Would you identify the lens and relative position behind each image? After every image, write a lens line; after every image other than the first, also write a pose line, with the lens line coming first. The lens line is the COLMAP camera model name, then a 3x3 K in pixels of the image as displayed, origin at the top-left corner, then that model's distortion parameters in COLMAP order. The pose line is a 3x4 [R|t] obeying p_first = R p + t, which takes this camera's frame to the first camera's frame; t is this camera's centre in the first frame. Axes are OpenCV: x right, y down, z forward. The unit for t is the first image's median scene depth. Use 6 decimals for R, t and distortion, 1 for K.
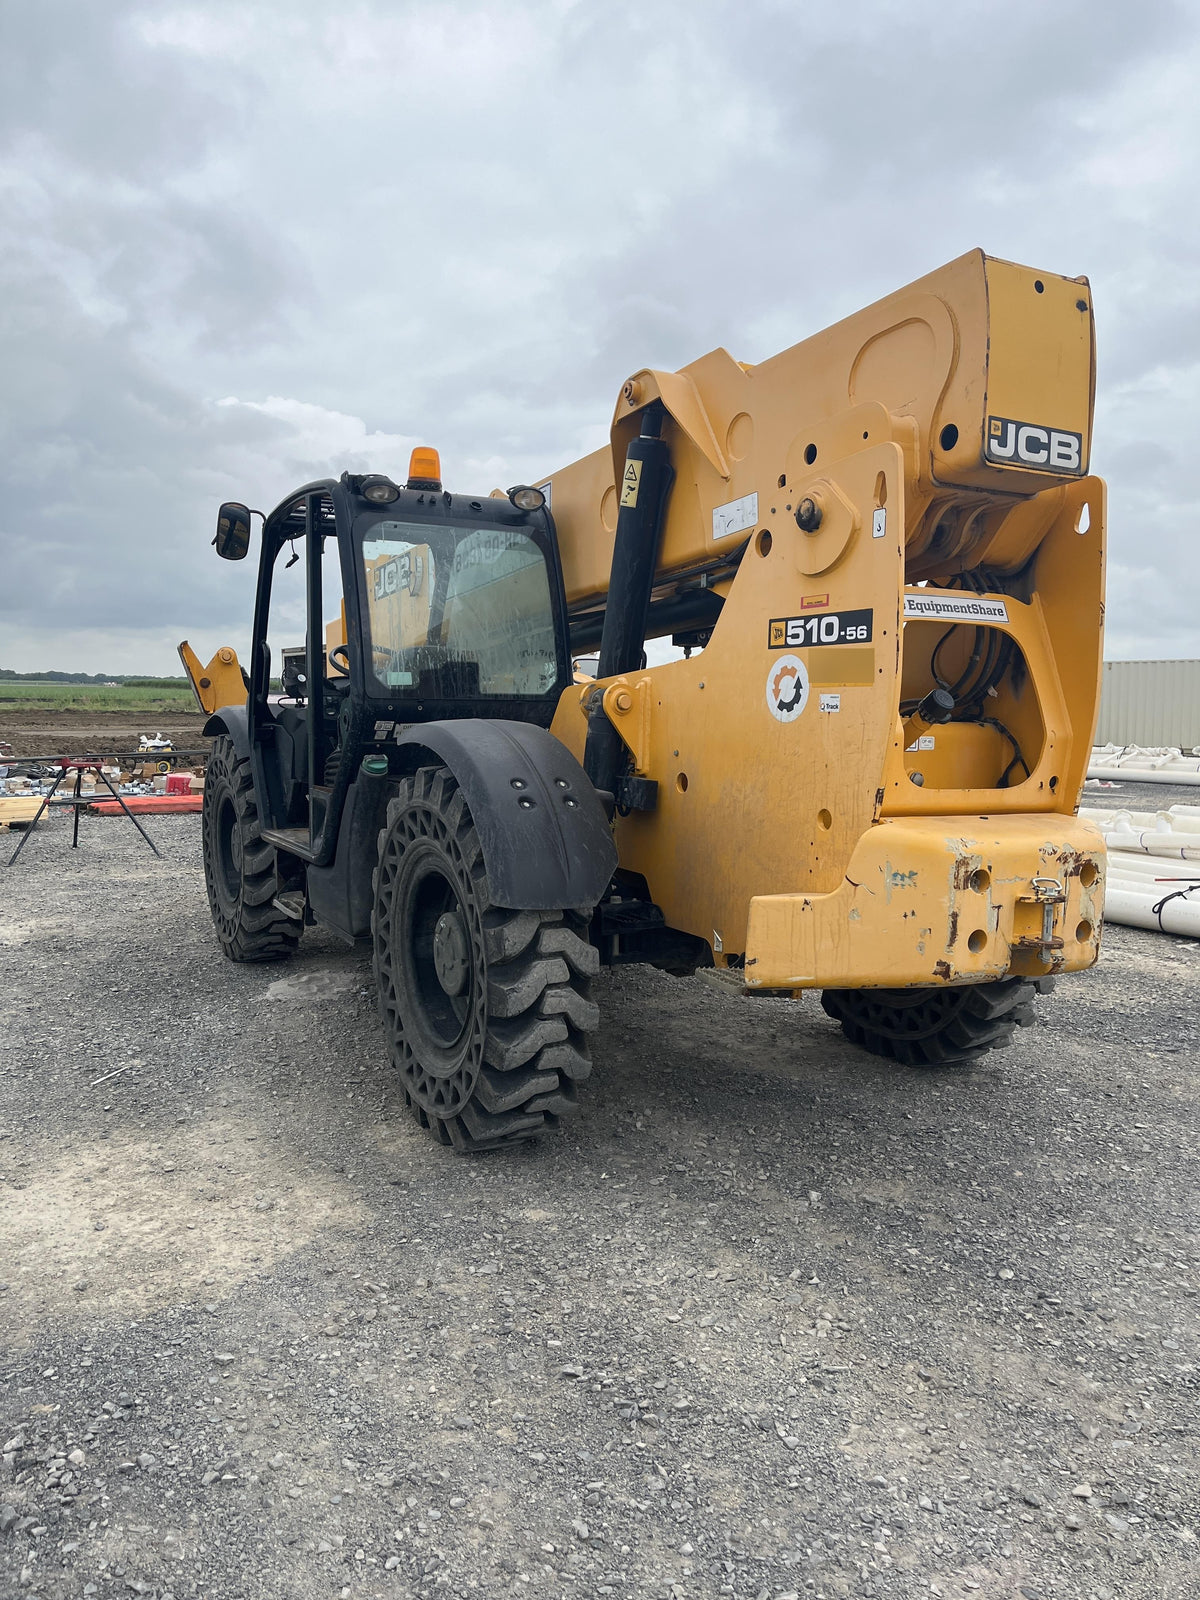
lens RADIAL K [[1212.7, 0, 587.6], [0, 1212.7, 800.6], [0, 0, 1]] dist [0.041598, -0.001126]
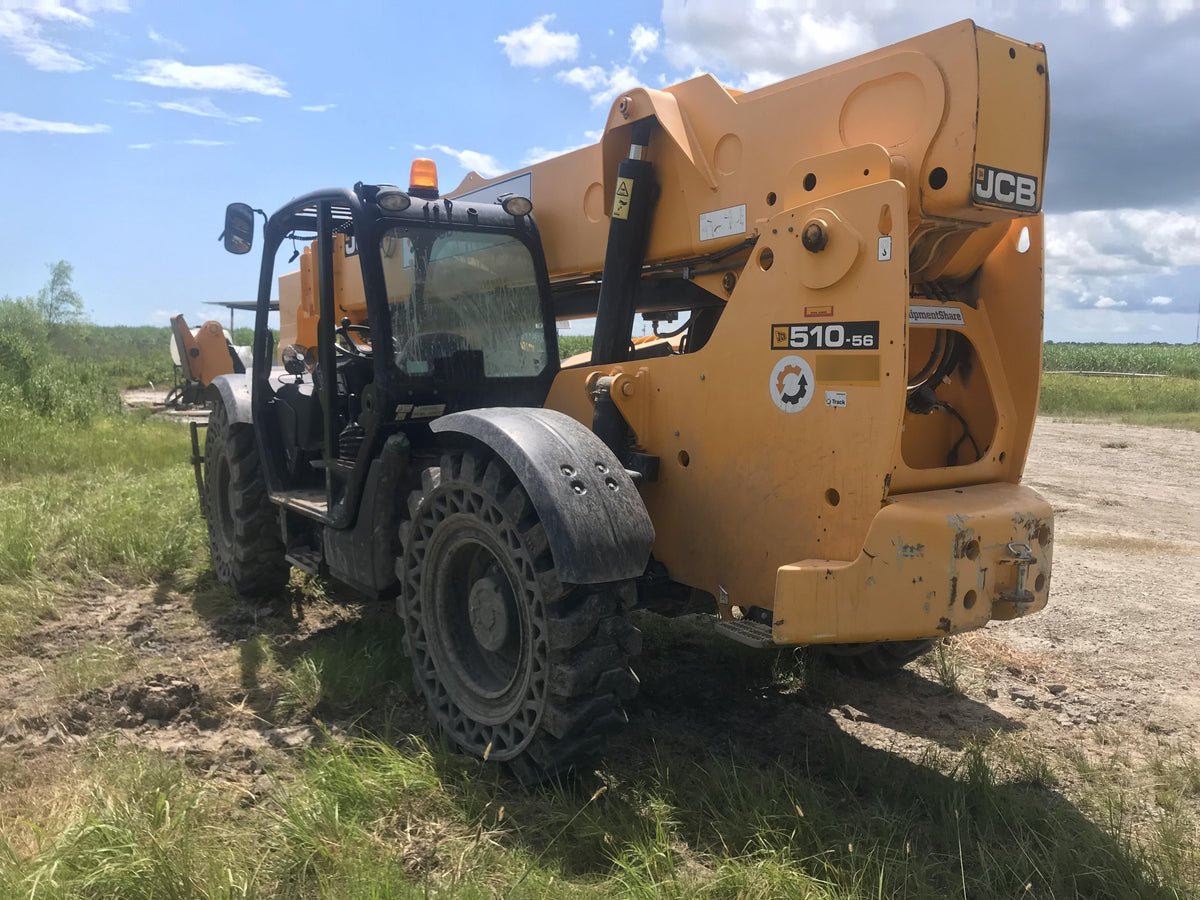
lens RADIAL K [[977.6, 0, 603.7], [0, 977.6, 441.2], [0, 0, 1]] dist [0.074004, -0.135202]
pose [[0.988917, -0.026774, 0.146032, -0.158476], [0.023493, 0.999432, 0.024146, -0.065658], [-0.146596, -0.020448, 0.988985, 0.089134]]
